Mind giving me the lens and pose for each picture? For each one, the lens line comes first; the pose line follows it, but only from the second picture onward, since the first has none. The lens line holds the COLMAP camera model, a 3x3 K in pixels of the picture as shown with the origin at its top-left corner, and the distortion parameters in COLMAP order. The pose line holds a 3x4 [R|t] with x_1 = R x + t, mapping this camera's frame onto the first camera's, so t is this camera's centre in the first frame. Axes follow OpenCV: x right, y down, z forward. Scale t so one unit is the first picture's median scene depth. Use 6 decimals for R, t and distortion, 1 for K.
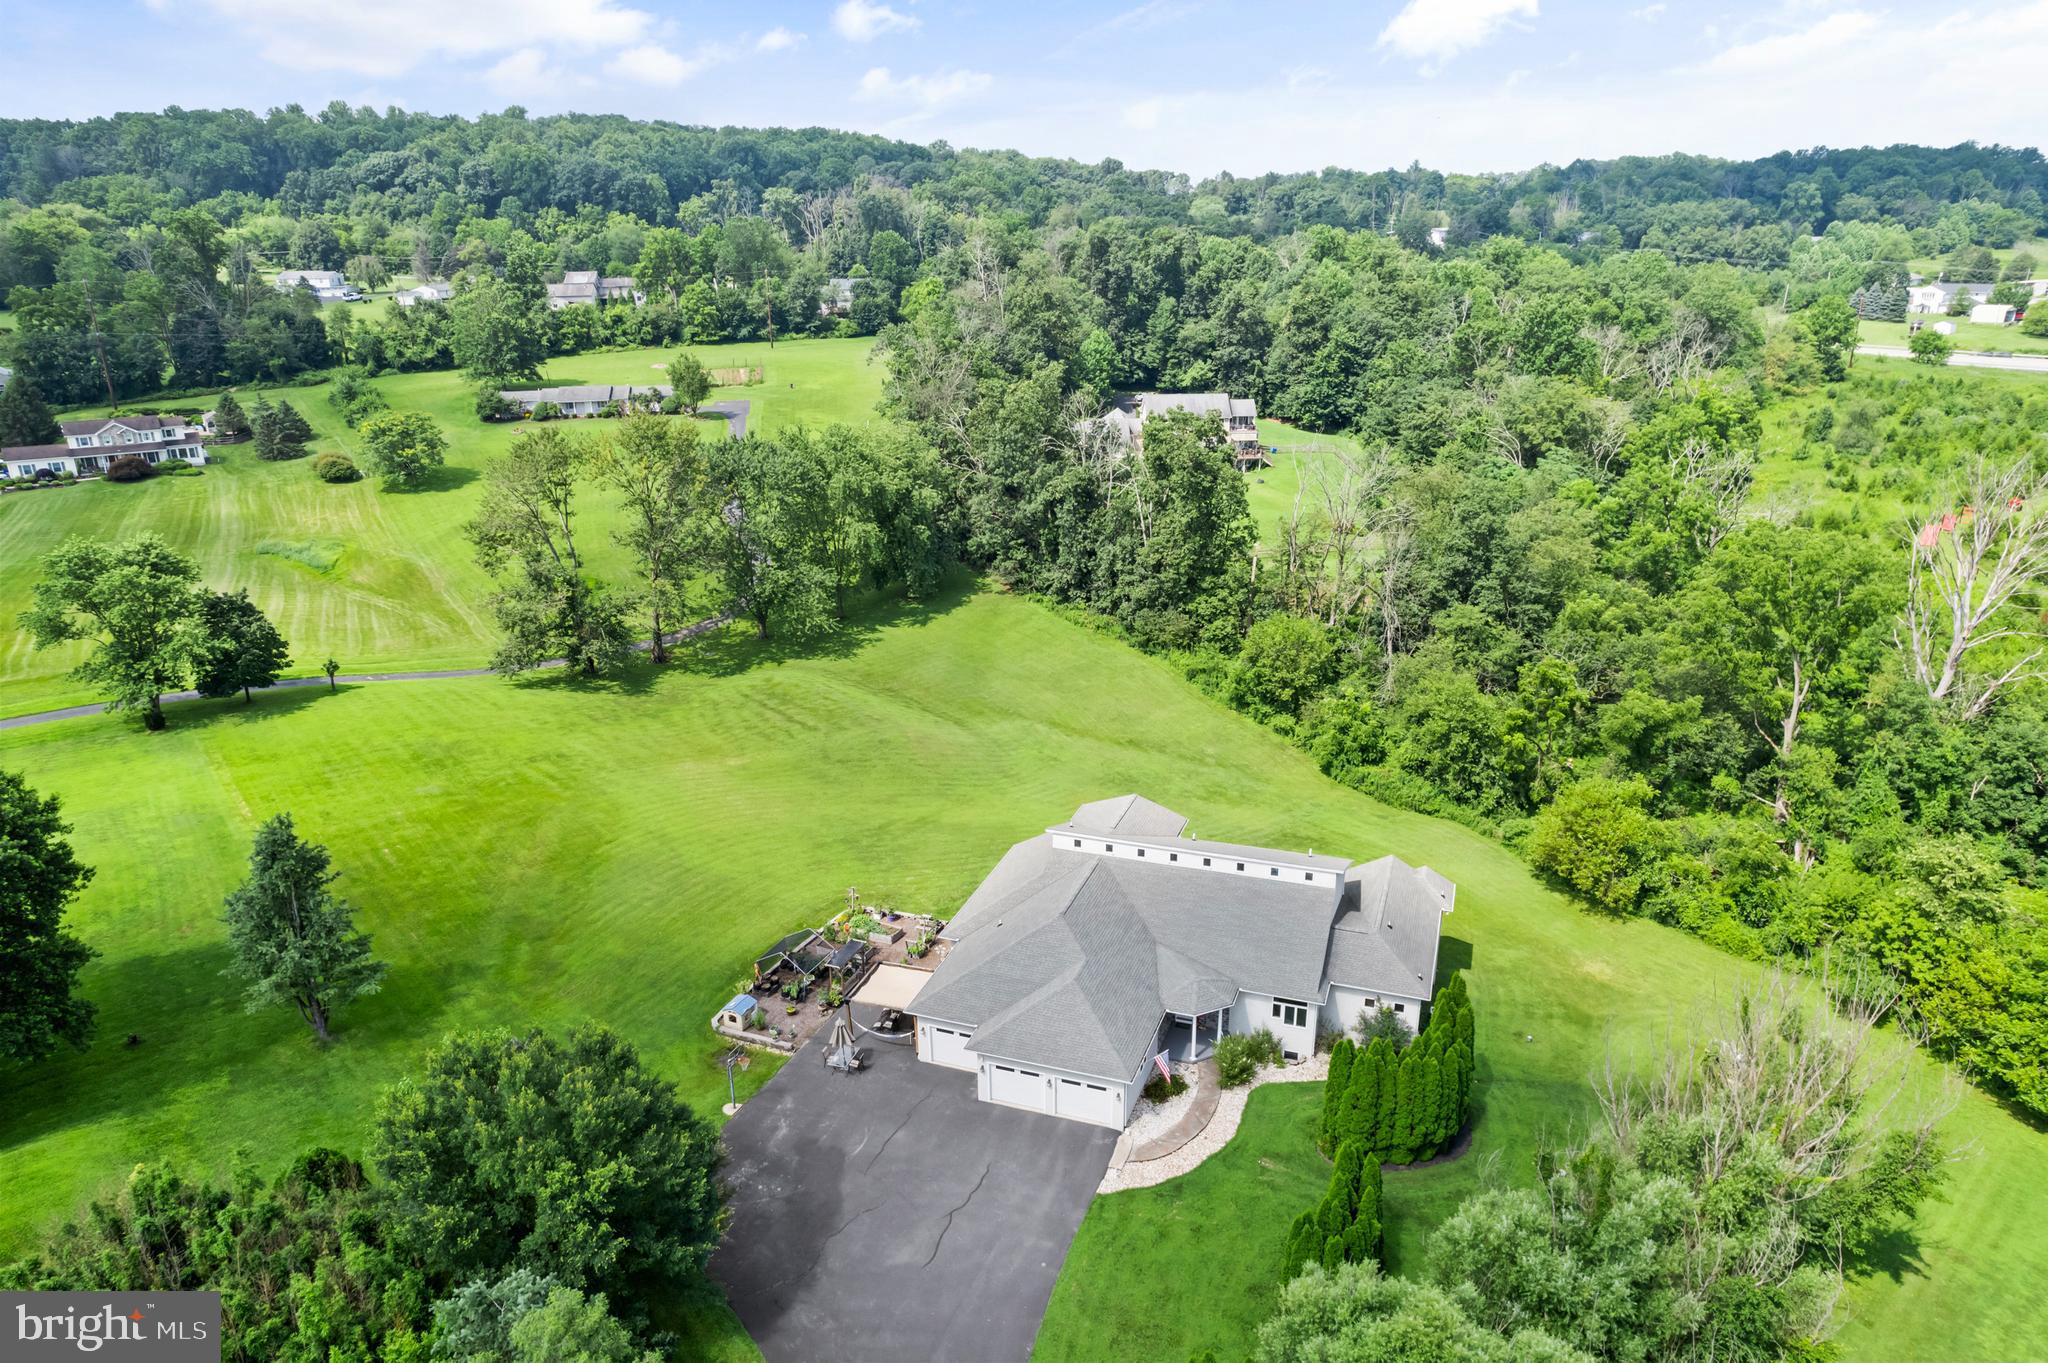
lens RADIAL K [[1314.0, 0, 1032.1], [0, 1314.0, 688.8], [0, 0, 1]] dist [-0.085805, 0.080036]
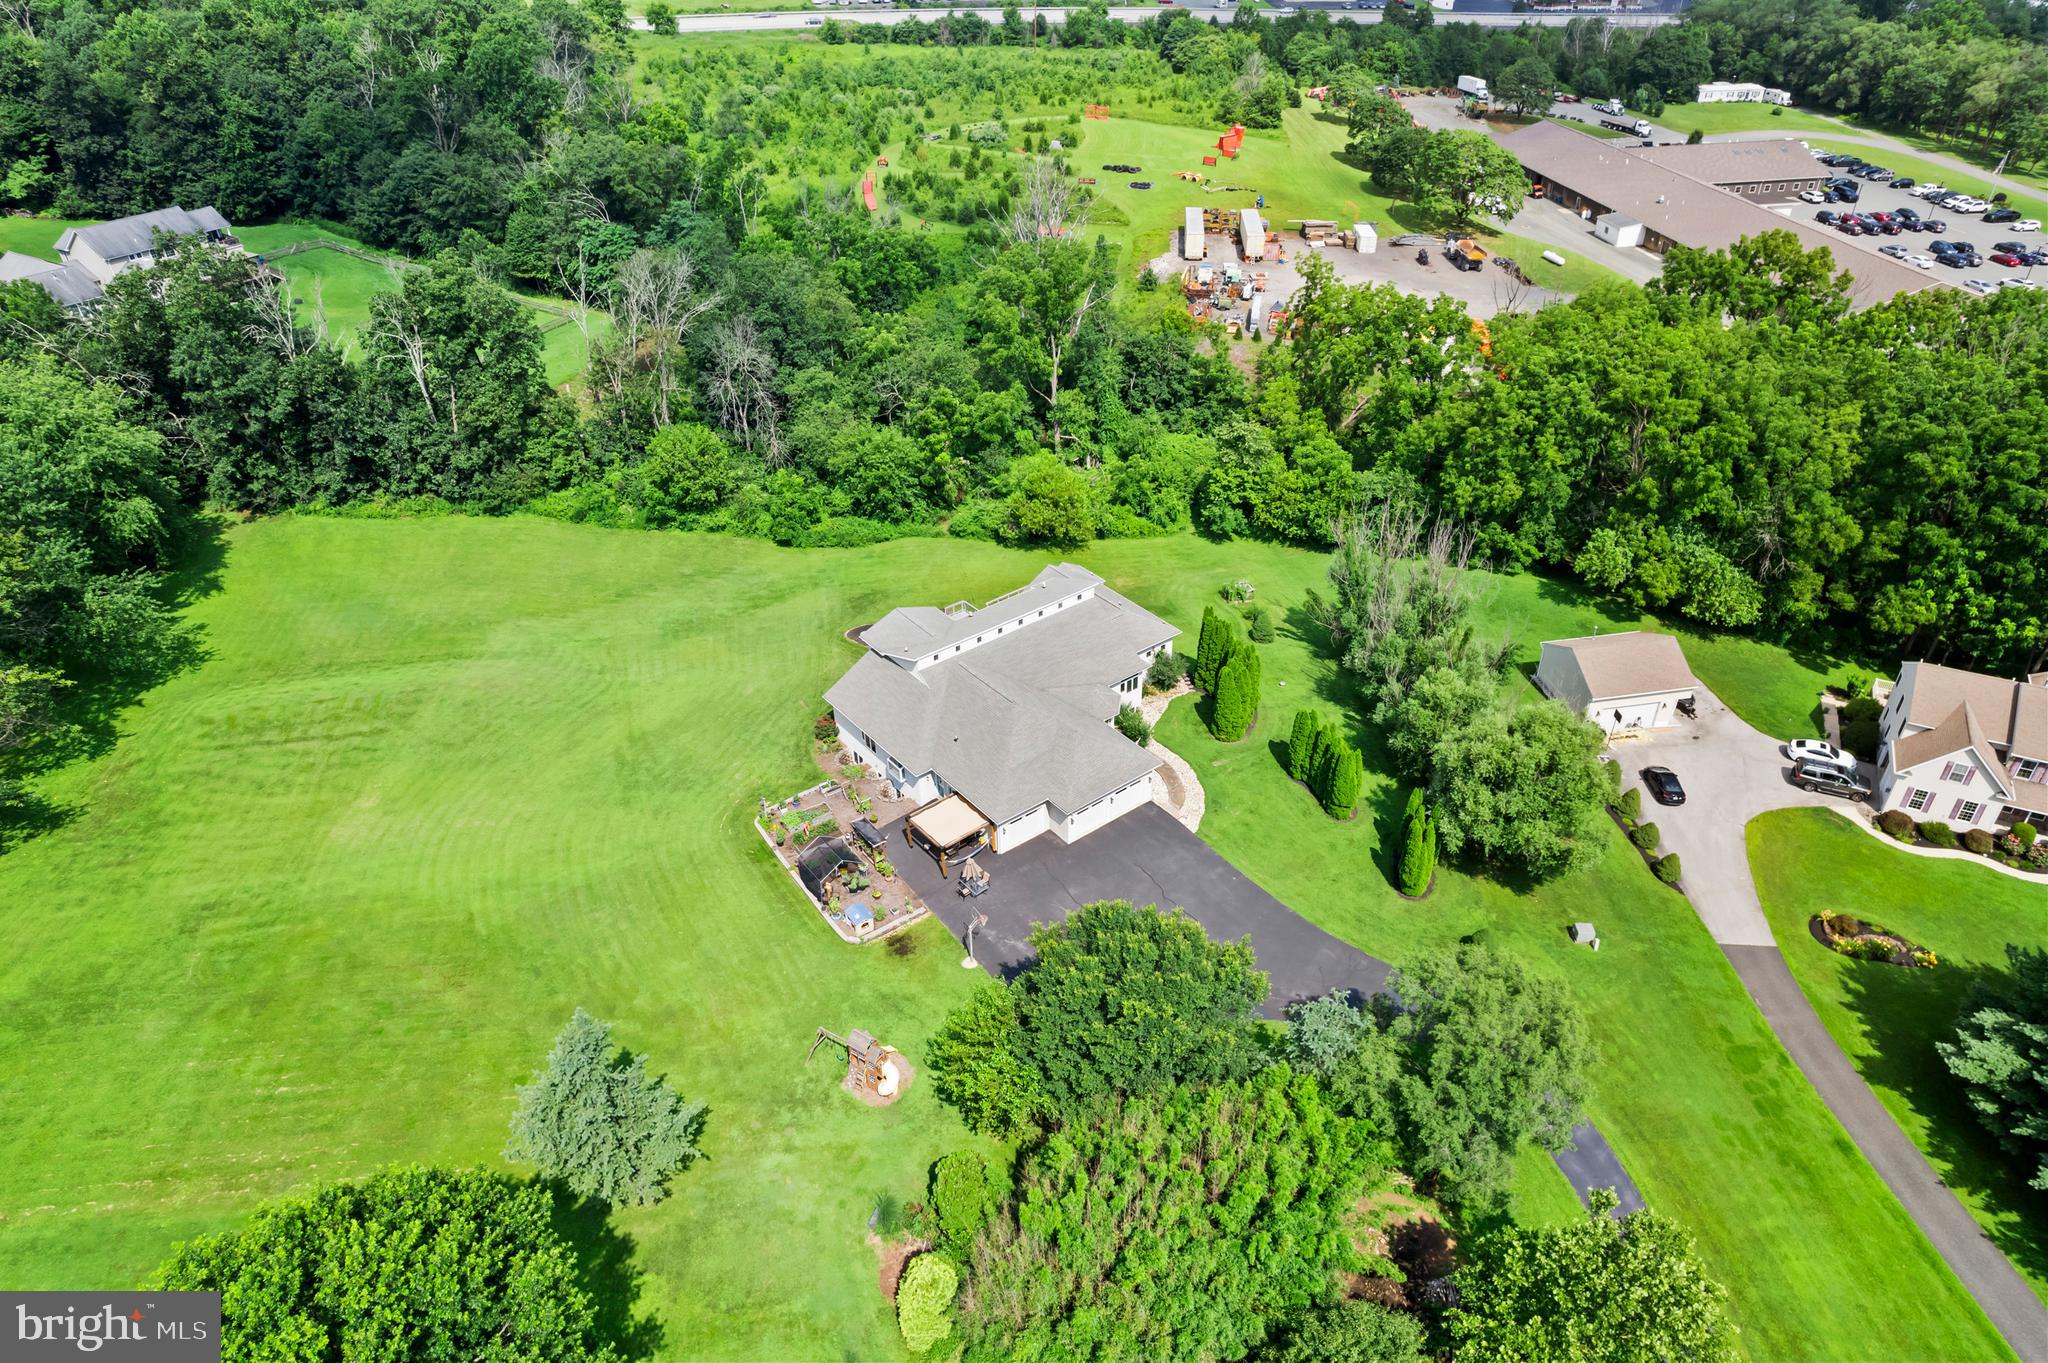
lens RADIAL K [[1314.0, 0, 1032.1], [0, 1314.0, 688.8], [0, 0, 1]] dist [-0.085805, 0.080036]
pose [[0.538951, -0.474038, 0.696290, -0.503097], [0.291414, 0.880503, 0.373888, -0.185462], [-0.790323, 0.001402, 0.612689, 0.110042]]
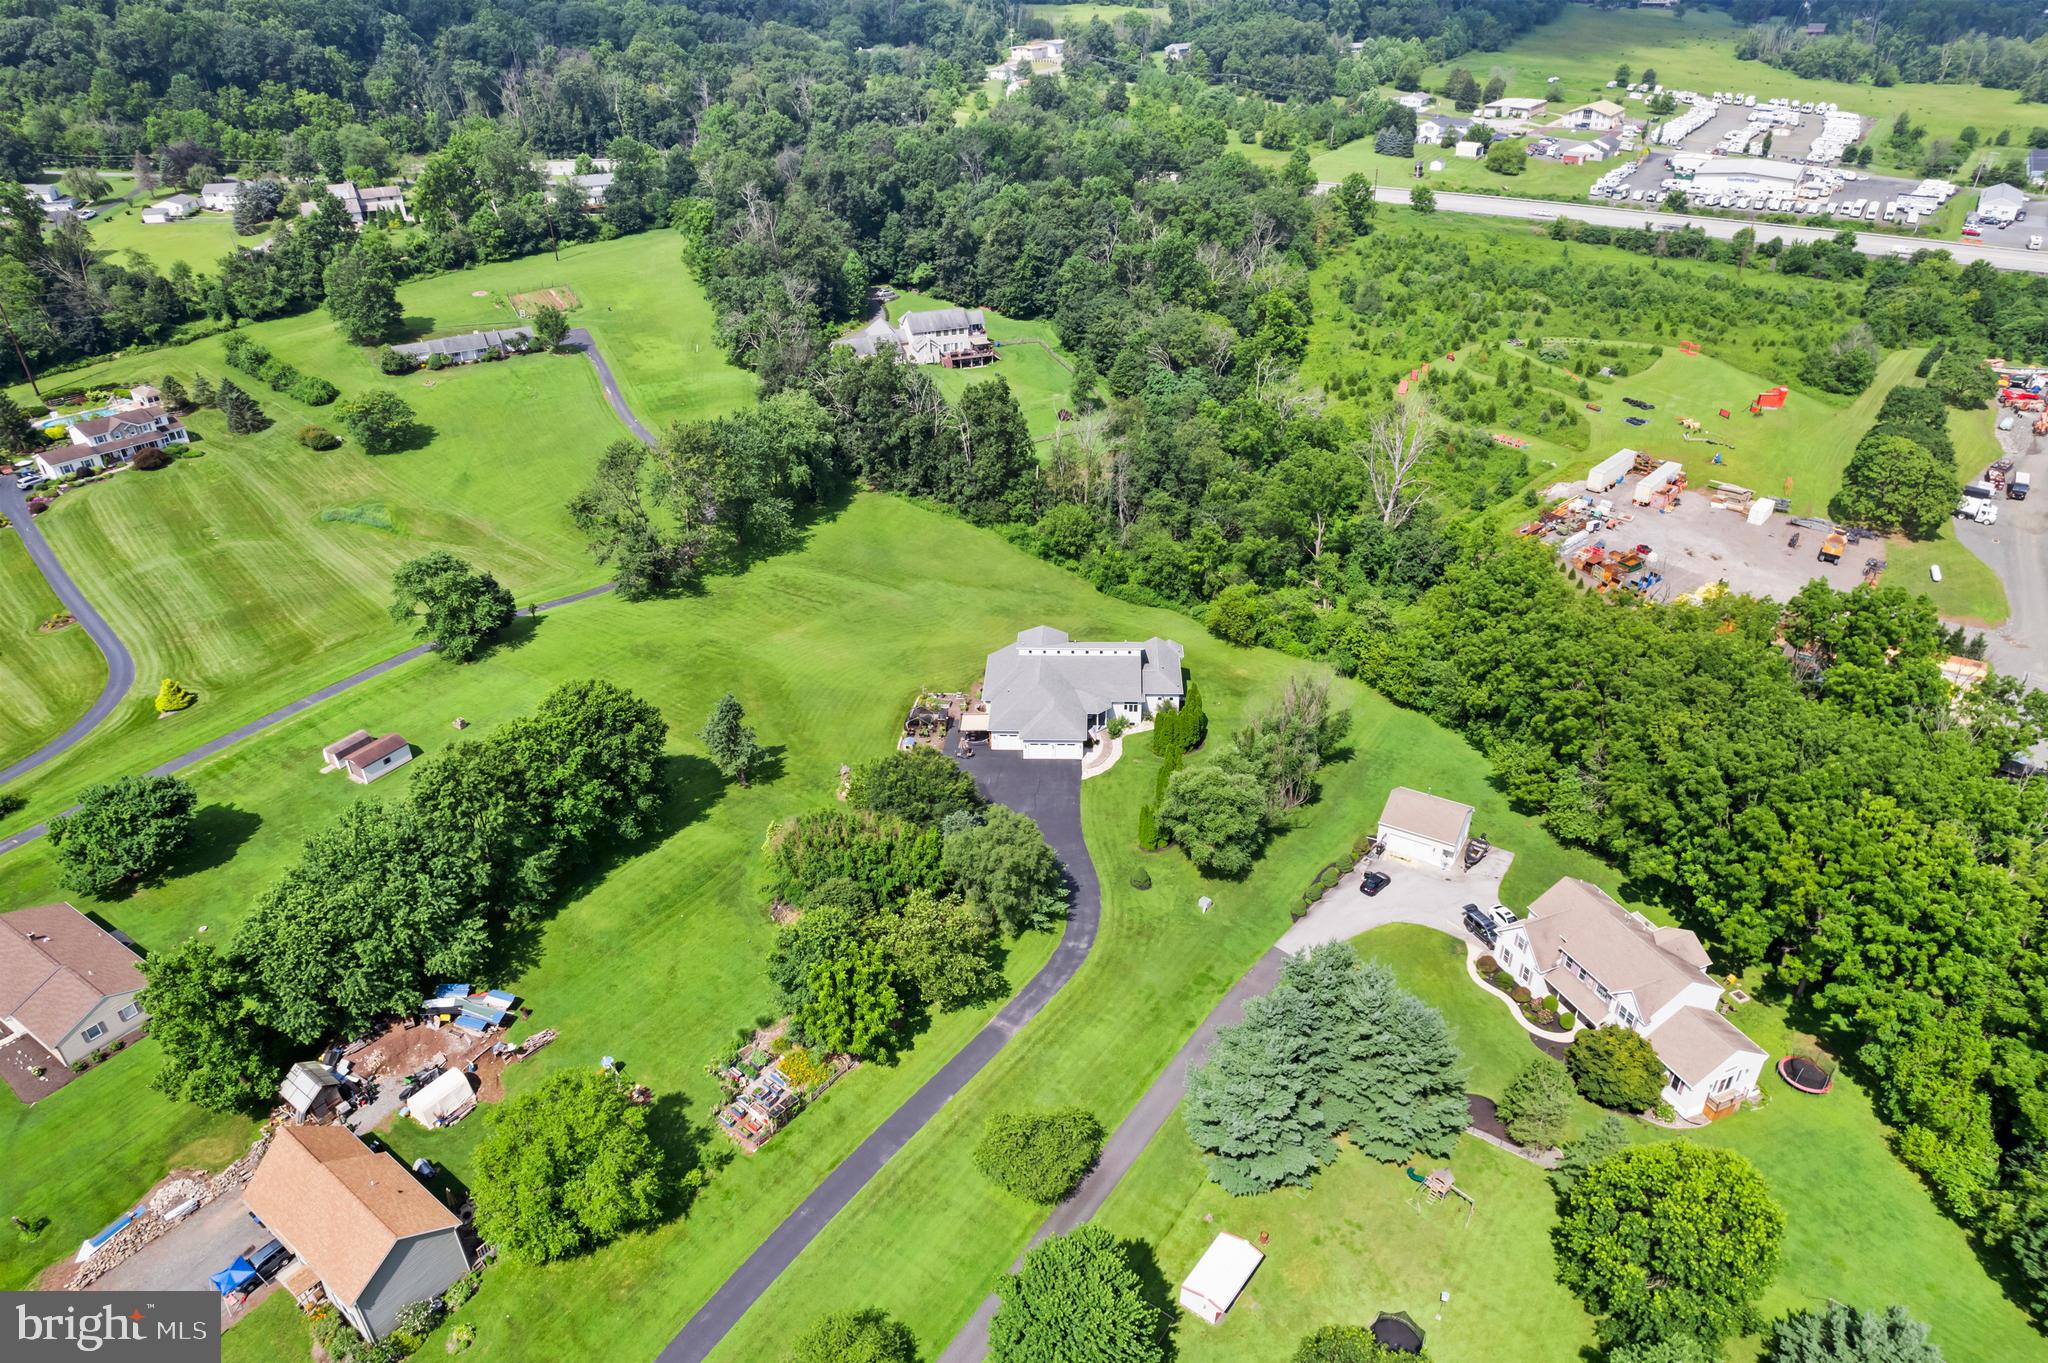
lens RADIAL K [[1314.0, 0, 1032.1], [0, 1314.0, 688.8], [0, 0, 1]] dist [-0.085805, 0.080036]
pose [[0.956430, -0.152748, 0.248818, -0.350604], [0.103684, 0.974374, 0.199613, -0.179474], [-0.272933, -0.165117, 0.947757, -0.773286]]
